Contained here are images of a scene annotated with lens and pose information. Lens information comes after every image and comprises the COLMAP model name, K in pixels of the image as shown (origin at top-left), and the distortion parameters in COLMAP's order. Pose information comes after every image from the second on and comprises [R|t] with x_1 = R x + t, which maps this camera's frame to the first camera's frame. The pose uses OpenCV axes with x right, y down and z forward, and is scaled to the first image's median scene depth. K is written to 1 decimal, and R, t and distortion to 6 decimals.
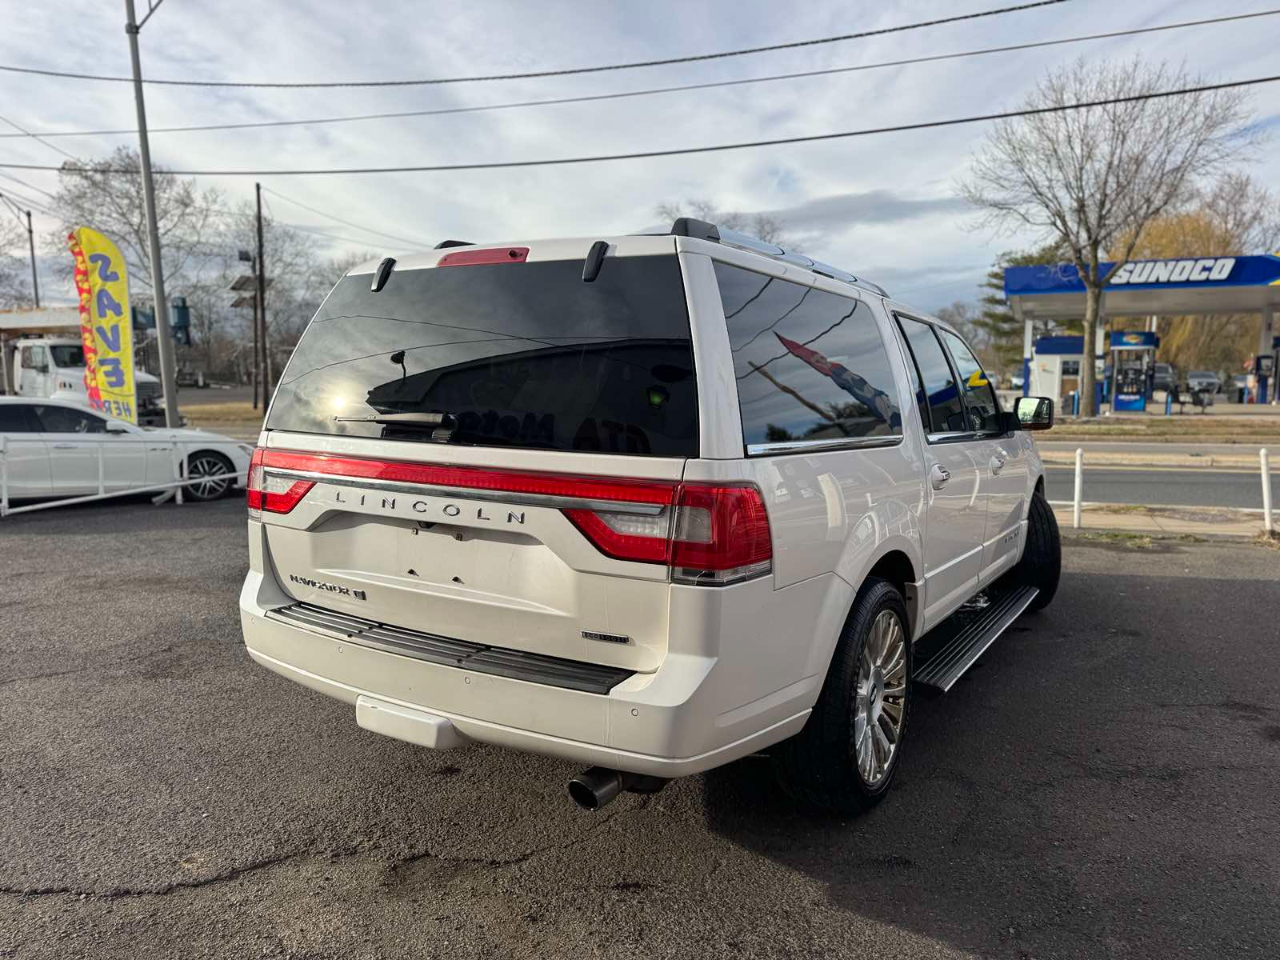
lens RADIAL K [[898.1, 0, 637.7], [0, 898.1, 467.4], [0, 0, 1]] dist [0.038210, -0.045940]
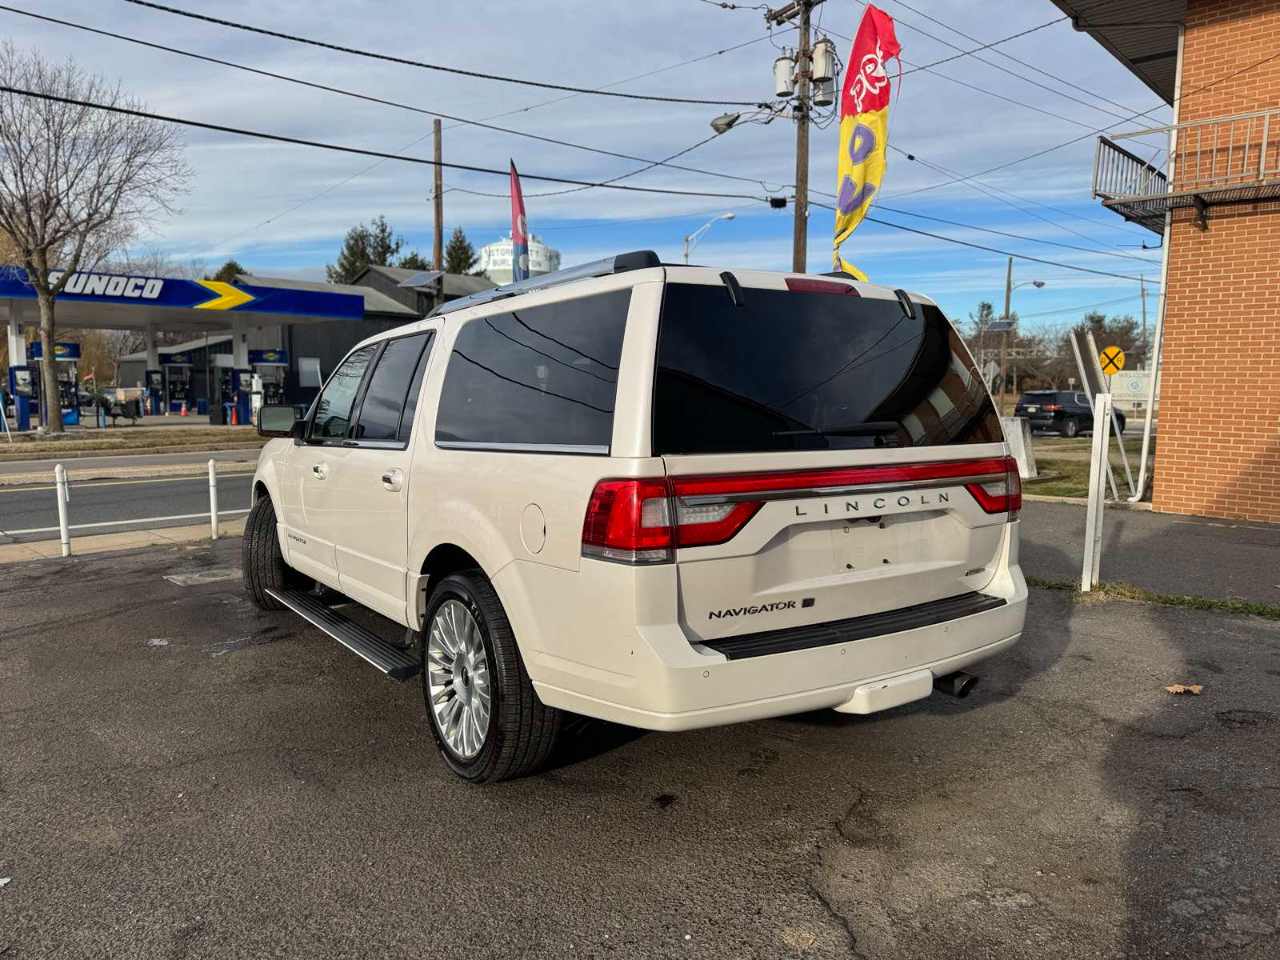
lens RADIAL K [[898.1, 0, 636.9], [0, 898.1, 469.4], [0, 0, 1]] dist [0.038210, -0.045940]
pose [[0.380966, -0.075591, 0.921494, -0.143816], [0.086536, 0.995193, 0.045861, -0.008052], [-0.920531, 0.062271, 0.385675, 0.084932]]
